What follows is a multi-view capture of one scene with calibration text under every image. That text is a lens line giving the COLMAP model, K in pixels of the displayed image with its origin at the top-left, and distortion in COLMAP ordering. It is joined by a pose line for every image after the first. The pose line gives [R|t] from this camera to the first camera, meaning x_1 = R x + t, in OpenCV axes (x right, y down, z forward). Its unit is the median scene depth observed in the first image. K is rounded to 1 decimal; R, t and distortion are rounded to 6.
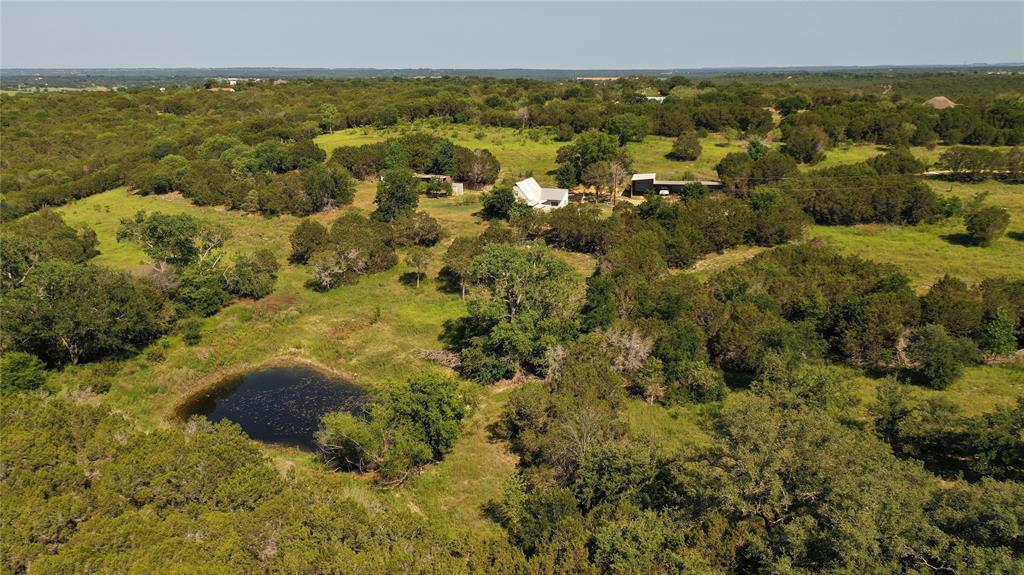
lens RADIAL K [[819.1, 0, 512.0], [0, 819.1, 287.5], [0, 0, 1]] dist [0.011758, -0.004566]
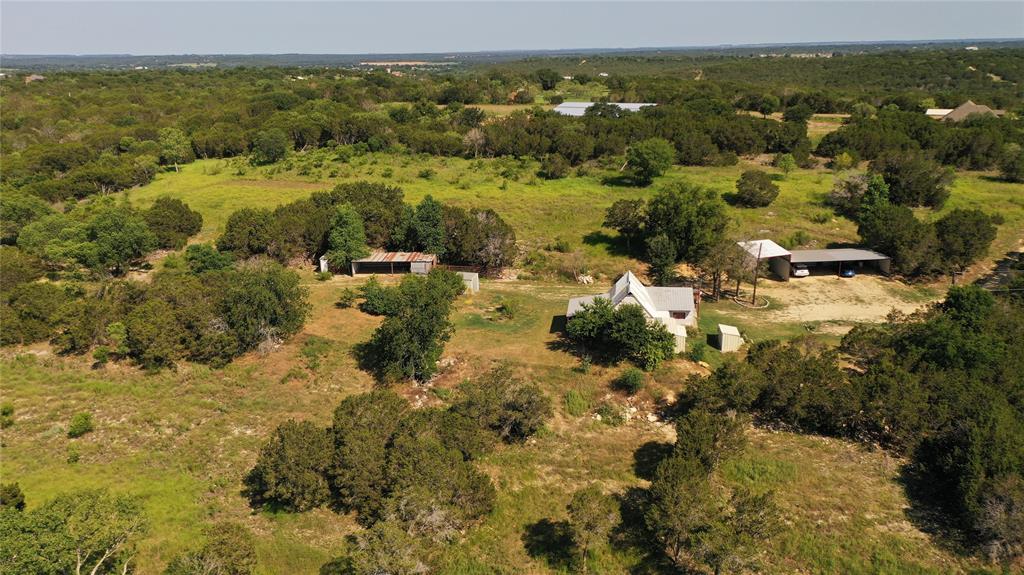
lens RADIAL K [[819.1, 0, 512.0], [0, 819.1, 287.5], [0, 0, 1]] dist [0.011758, -0.004566]
pose [[0.965077, -0.079899, 0.249486, -0.180225], [0.075130, 0.996764, 0.028594, -0.125219], [-0.250963, -0.008852, 0.967956, 0.377894]]
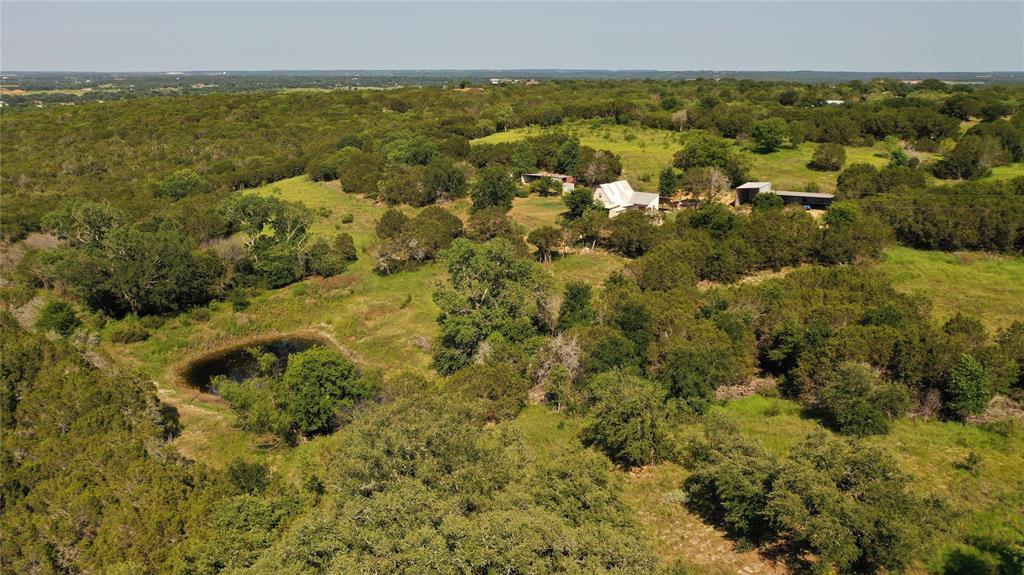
lens RADIAL K [[819.1, 0, 512.0], [0, 819.1, 287.5], [0, 0, 1]] dist [0.011758, -0.004566]
pose [[0.942396, 0.088380, -0.322612, 0.195448], [-0.088933, 0.995952, 0.013055, -0.006207], [0.322460, 0.016388, 0.946441, 0.024328]]
